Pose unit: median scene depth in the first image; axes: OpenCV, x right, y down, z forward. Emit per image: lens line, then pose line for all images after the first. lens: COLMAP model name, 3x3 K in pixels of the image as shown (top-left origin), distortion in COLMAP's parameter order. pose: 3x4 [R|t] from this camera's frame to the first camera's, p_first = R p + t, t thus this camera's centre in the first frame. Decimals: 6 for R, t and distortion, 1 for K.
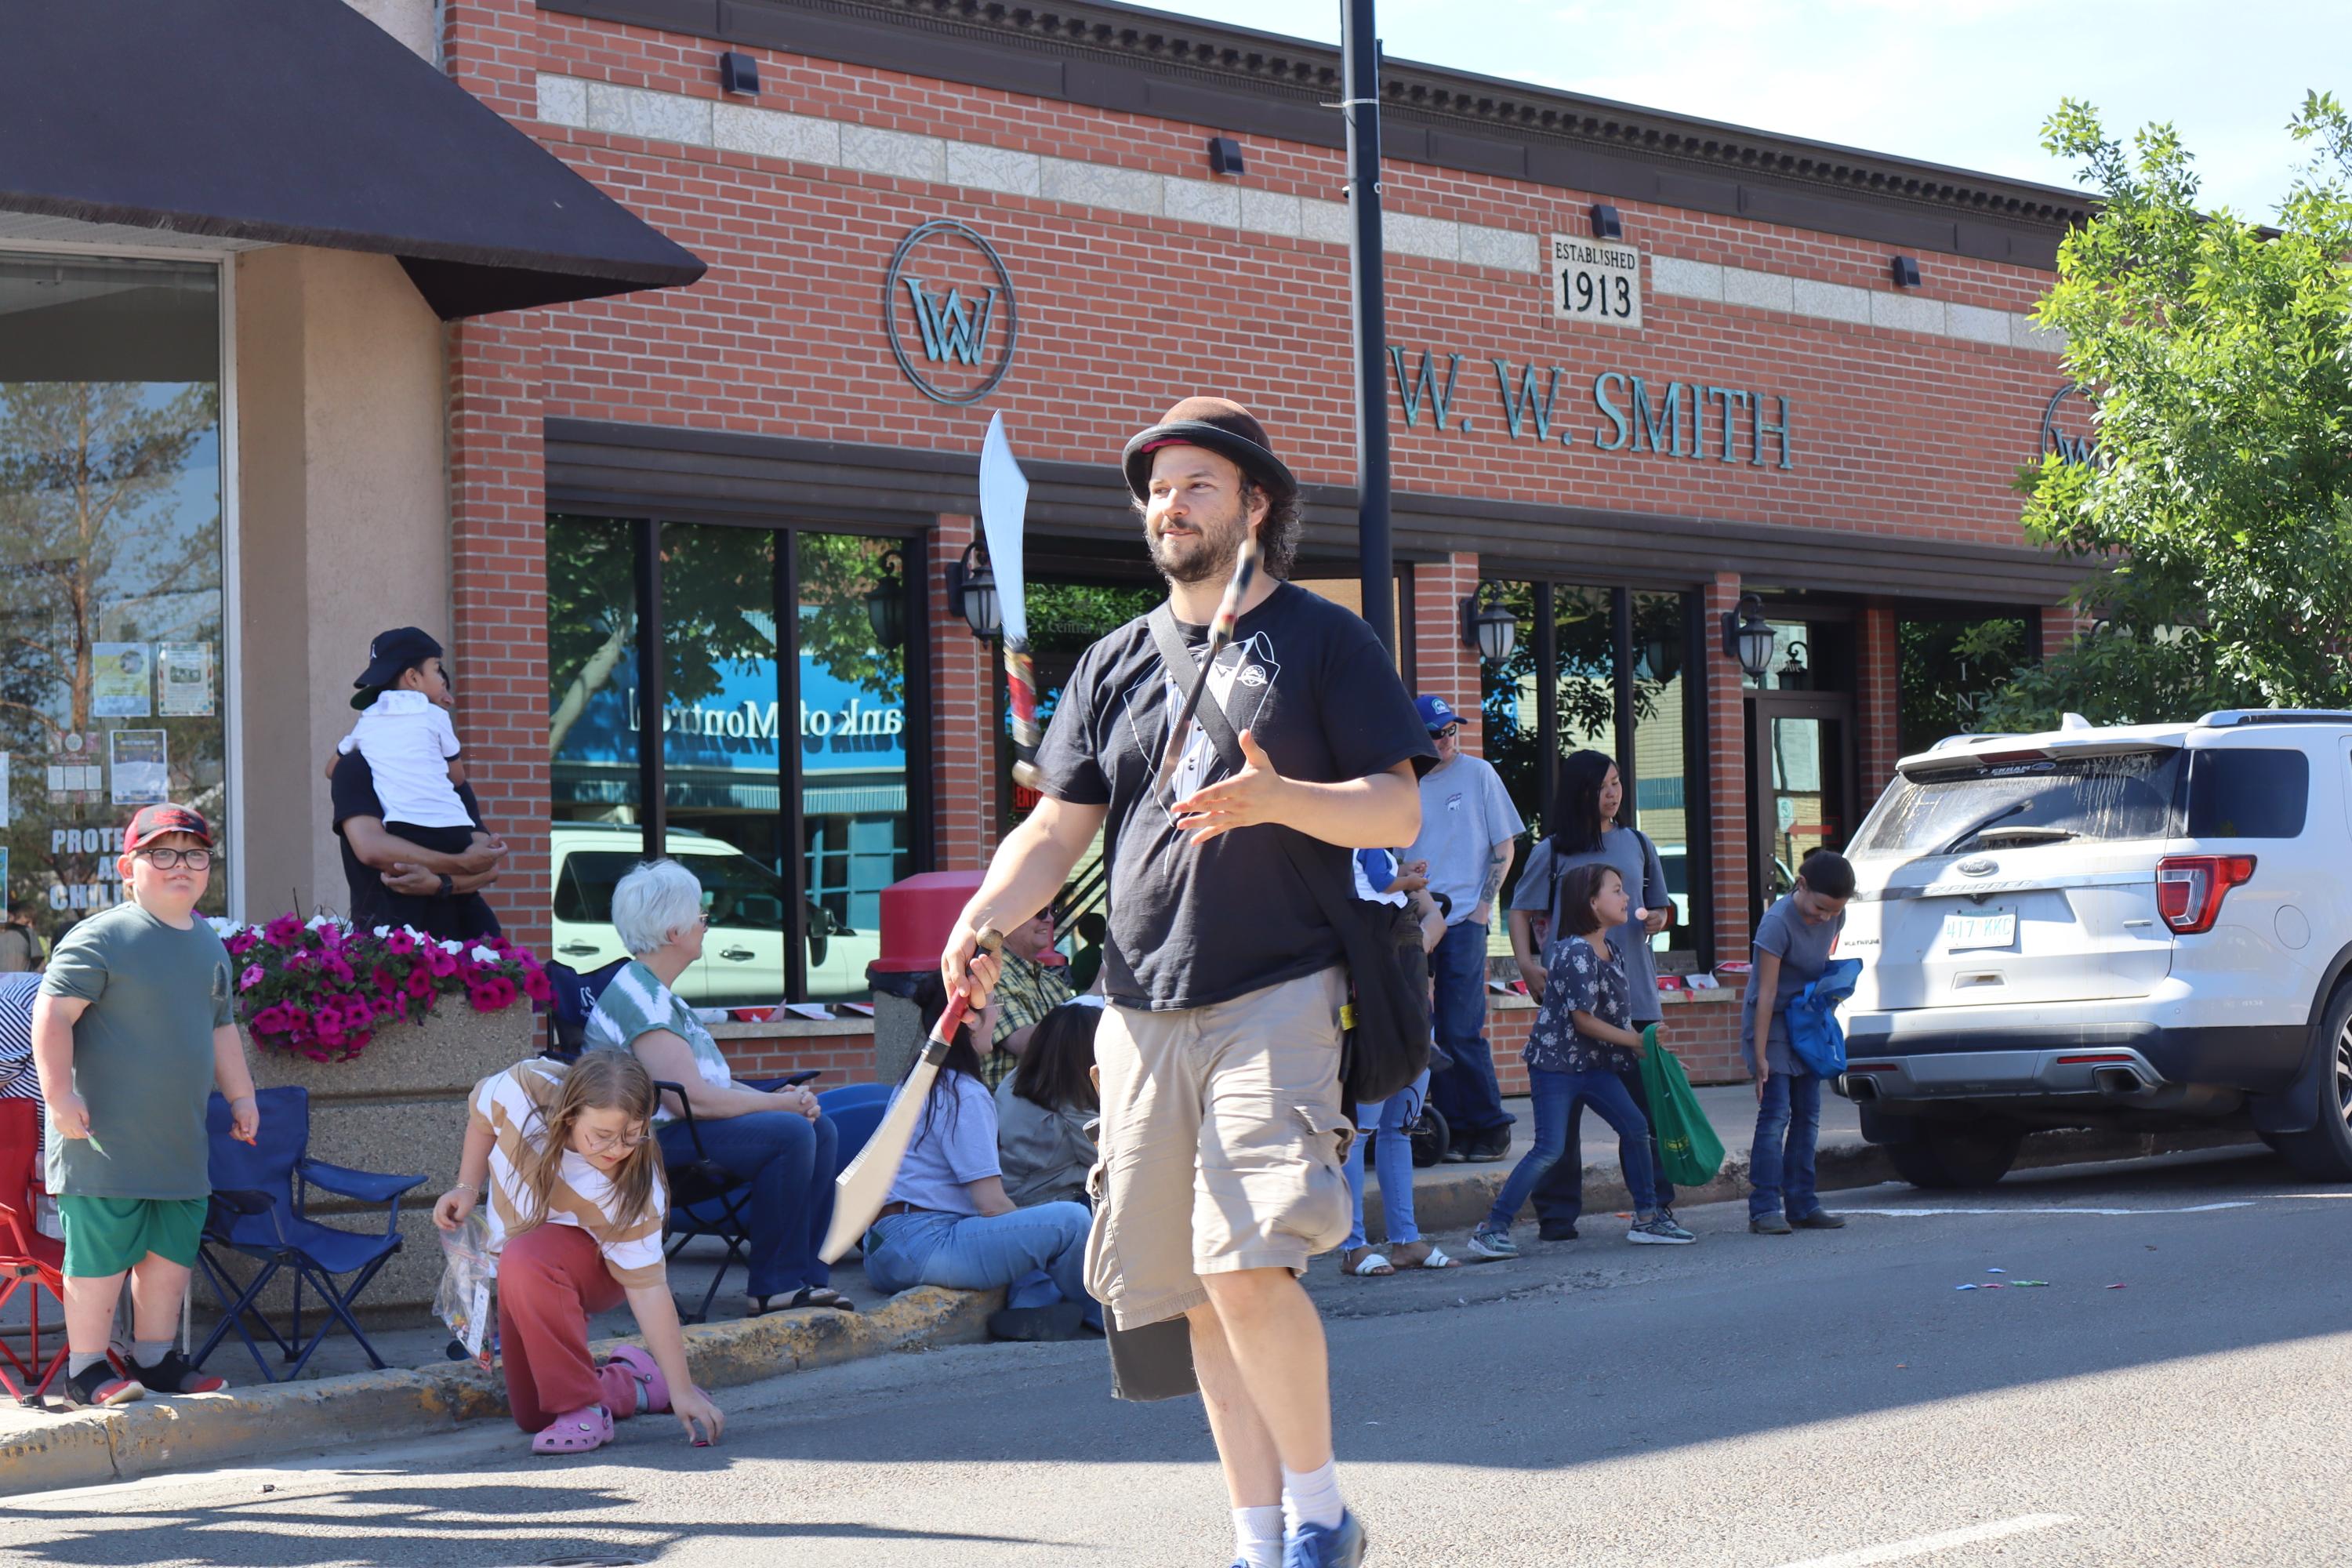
lens RADIAL K [[4534.4, 0, 1176.0], [0, 4534.4, 784.0], [0, 0, 1]] dist [0.004176, 0.000110]
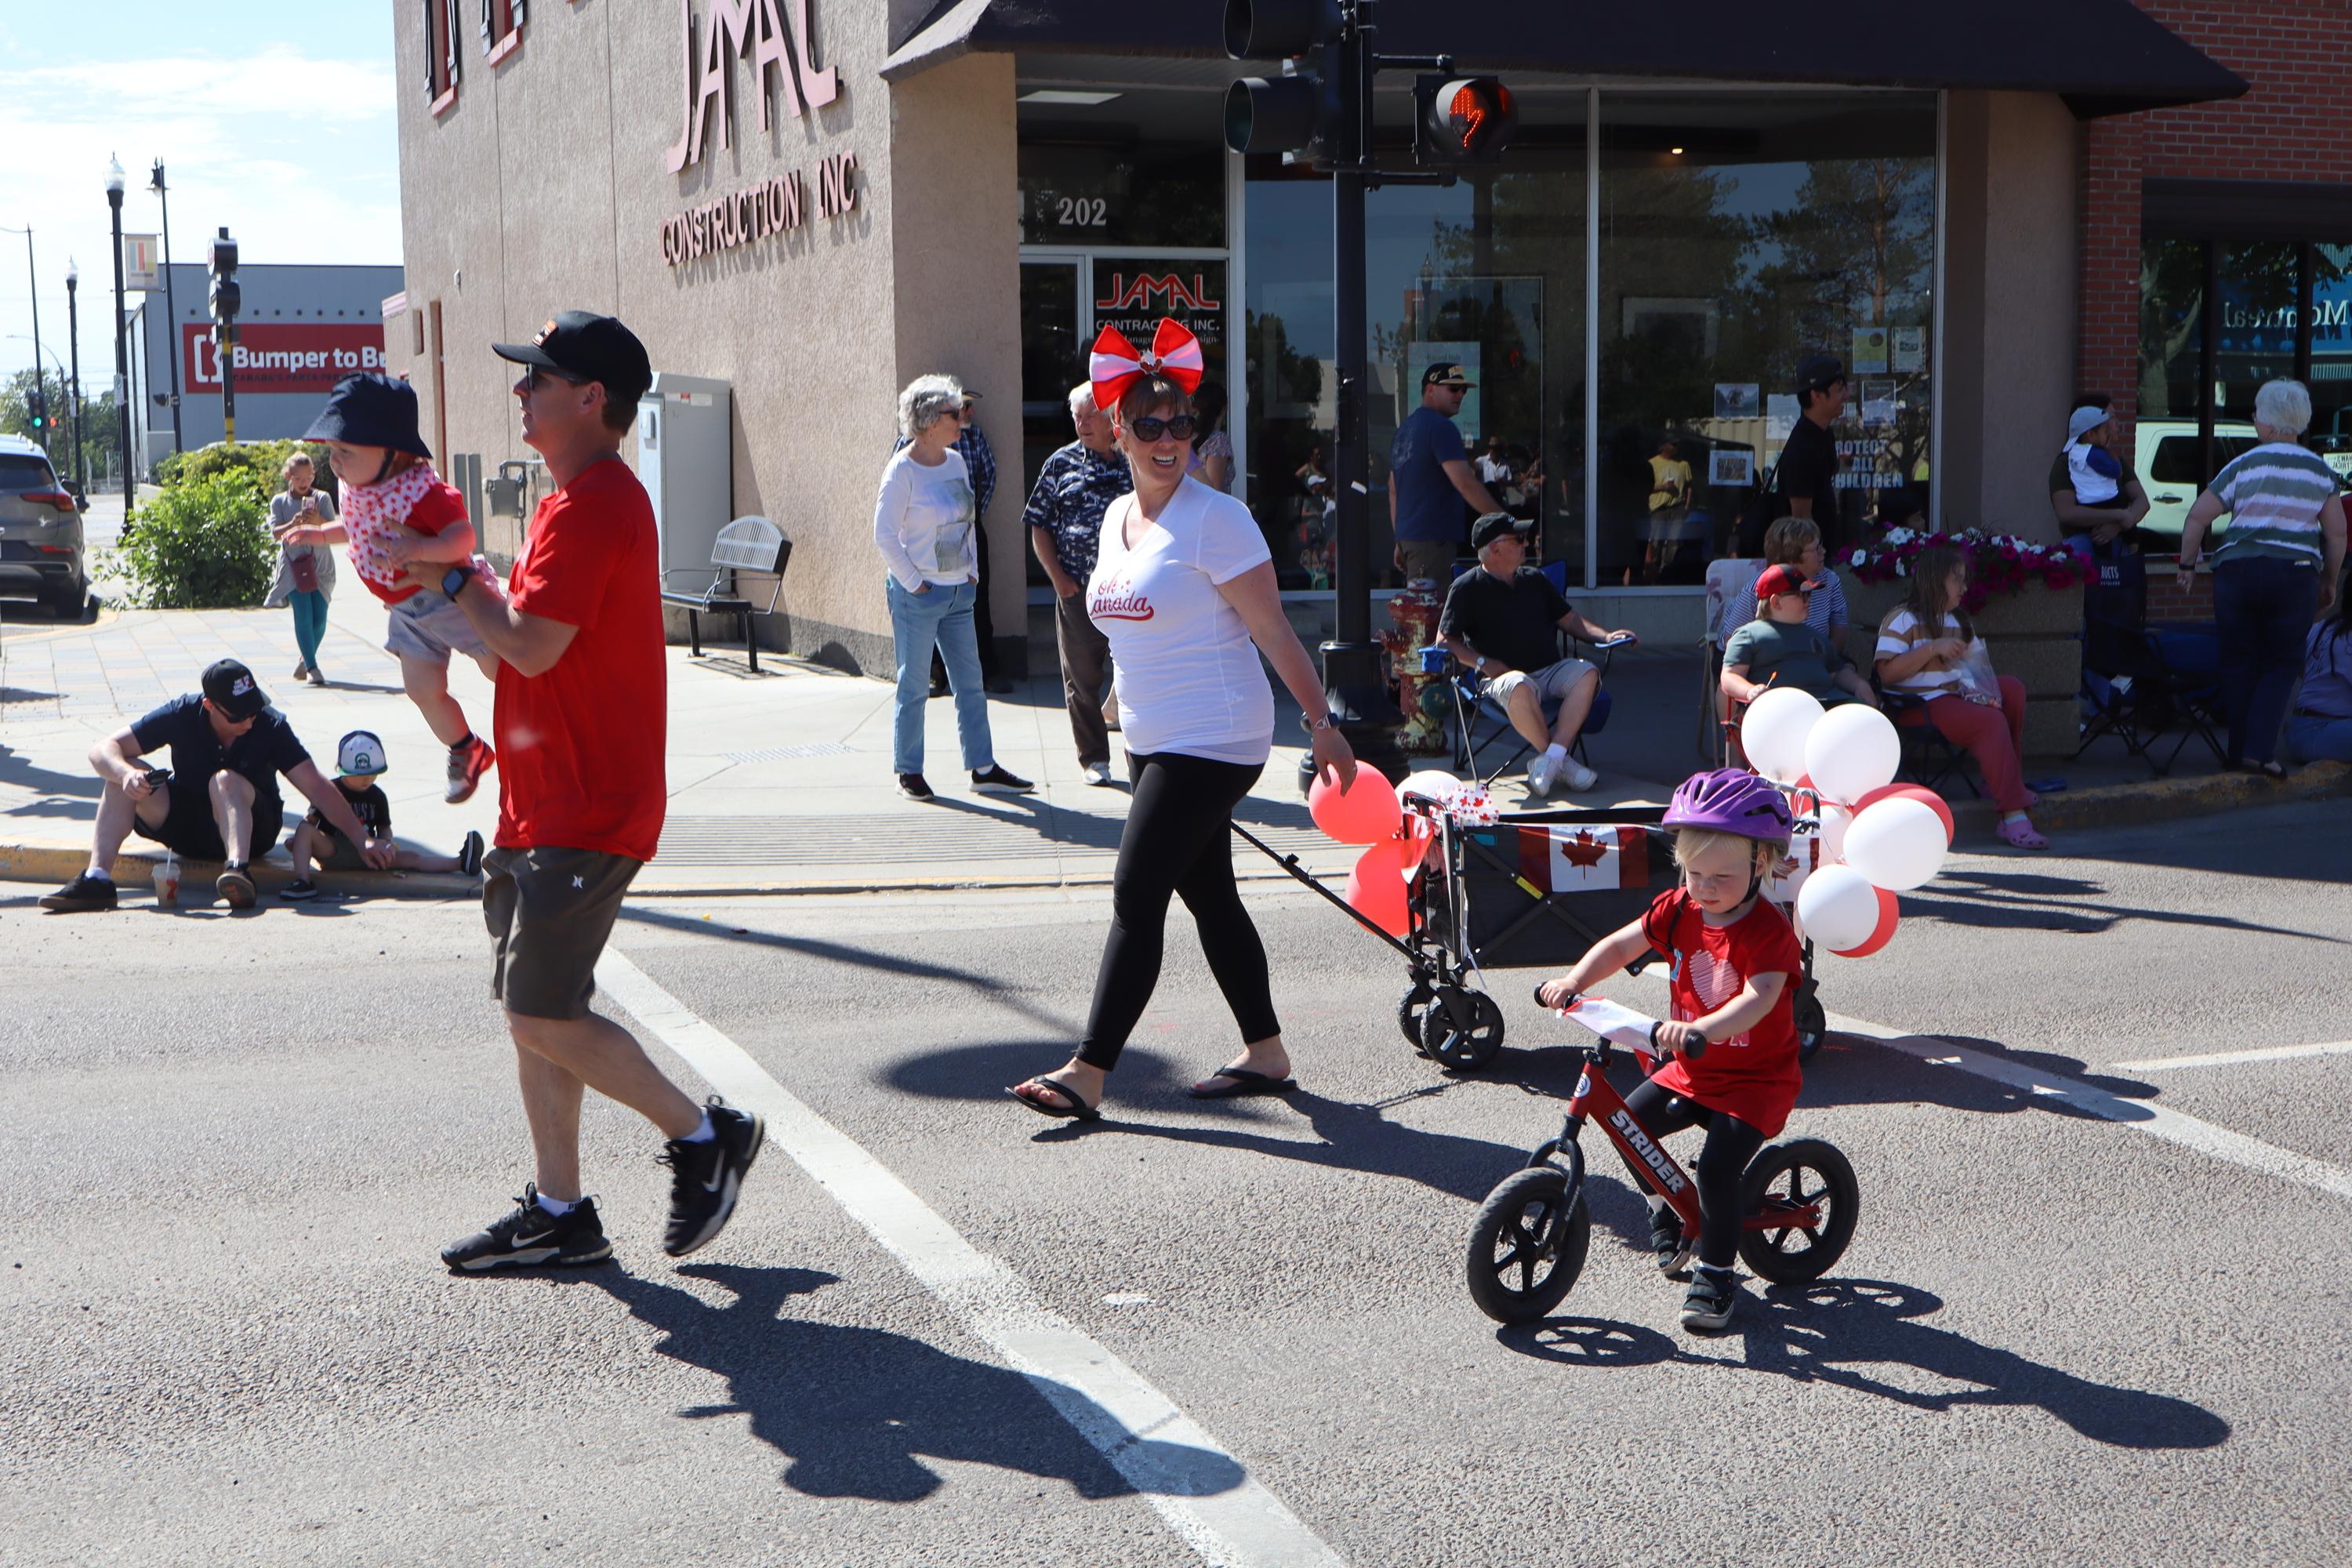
lens RADIAL K [[2938.8, 0, 1176.0], [0, 2938.8, 784.0], [0, 0, 1]] dist [-0.011149, -0.011908]
pose [[0.891394, 0.066468, -0.448329, 0.029423], [0.002544, 0.988439, 0.151601, -0.025368], [0.453222, -0.136276, 0.880919, -0.074498]]
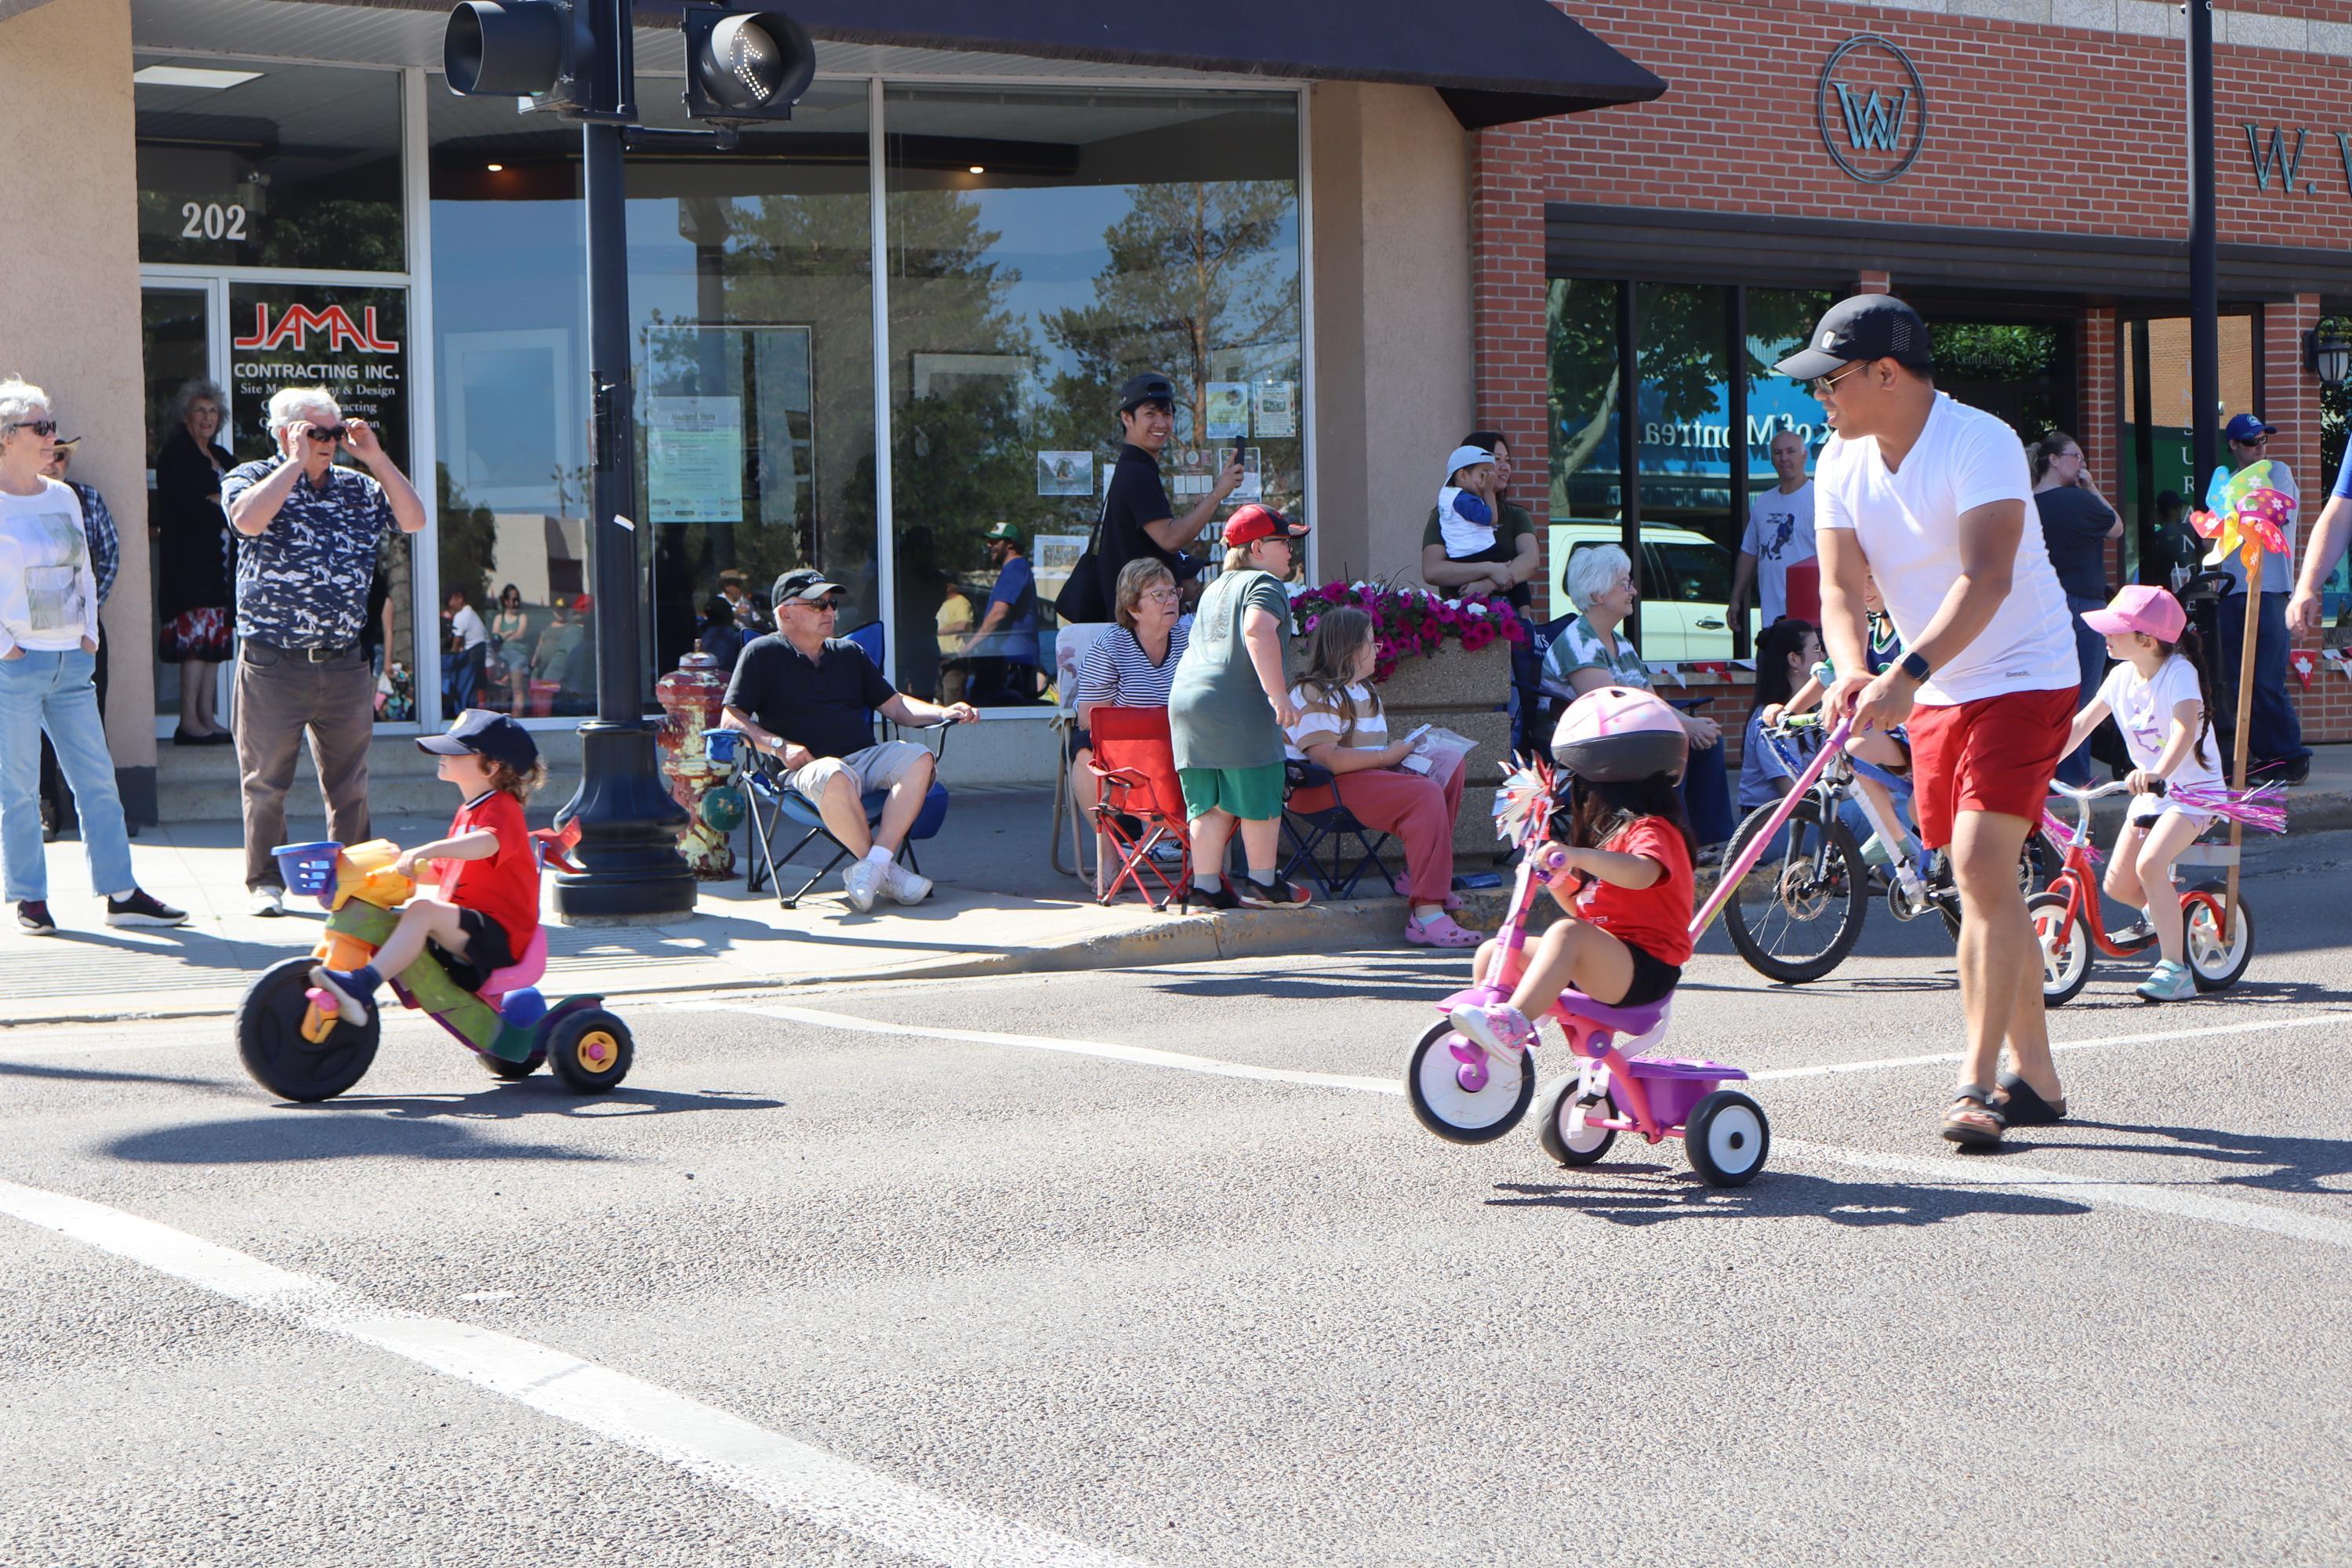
lens RADIAL K [[3956.2, 0, 1184.3], [0, 3956.2, 771.0], [0, 0, 1]] dist [-0.010719, -0.054573]
pose [[0.971059, 0.013959, -0.238433, 0.028752], [0.003080, 0.997476, 0.070940, 0.000299], [0.238822, -0.069621, 0.968564, -0.115355]]
